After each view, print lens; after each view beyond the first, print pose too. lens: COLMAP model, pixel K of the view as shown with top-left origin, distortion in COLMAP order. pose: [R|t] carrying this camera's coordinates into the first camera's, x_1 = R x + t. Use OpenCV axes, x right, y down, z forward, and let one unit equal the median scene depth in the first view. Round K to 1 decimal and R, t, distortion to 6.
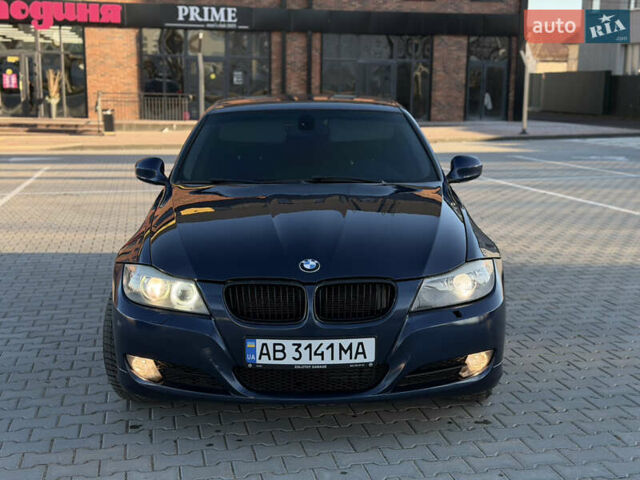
lens RADIAL K [[885.2, 0, 320.0], [0, 885.2, 240.0], [0, 0, 1]] dist [0.185335, -0.328998]
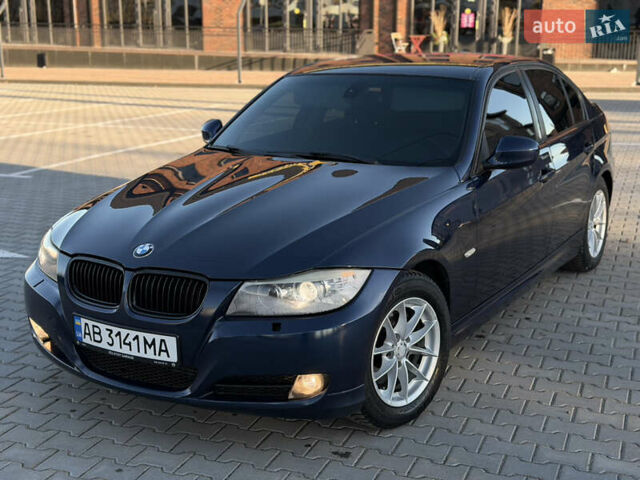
lens RADIAL K [[885.2, 0, 320.0], [0, 885.2, 240.0], [0, 0, 1]] dist [0.185335, -0.328998]
pose [[0.844514, 0.124911, -0.520763, 0.655099], [-0.087836, 0.991557, 0.095395, -0.091305], [0.528282, -0.034821, 0.848355, 0.295554]]
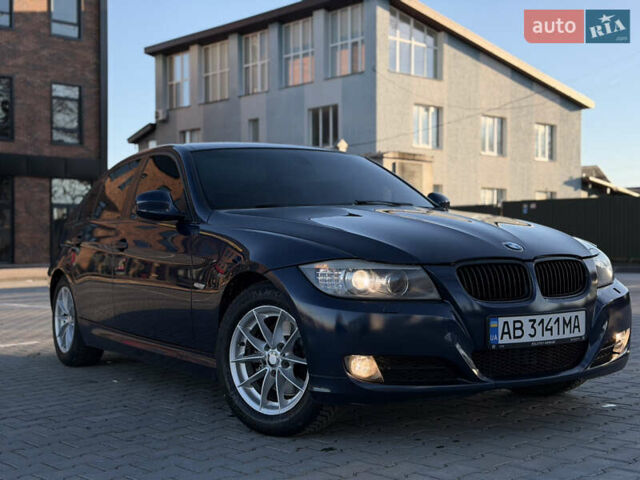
lens RADIAL K [[885.2, 0, 320.0], [0, 885.2, 240.0], [0, 0, 1]] dist [0.185335, -0.328998]
pose [[0.862263, -0.014723, 0.506247, -0.719656], [0.104196, 0.983351, -0.148874, 0.151424], [-0.495627, 0.181117, 0.849441, 0.257875]]
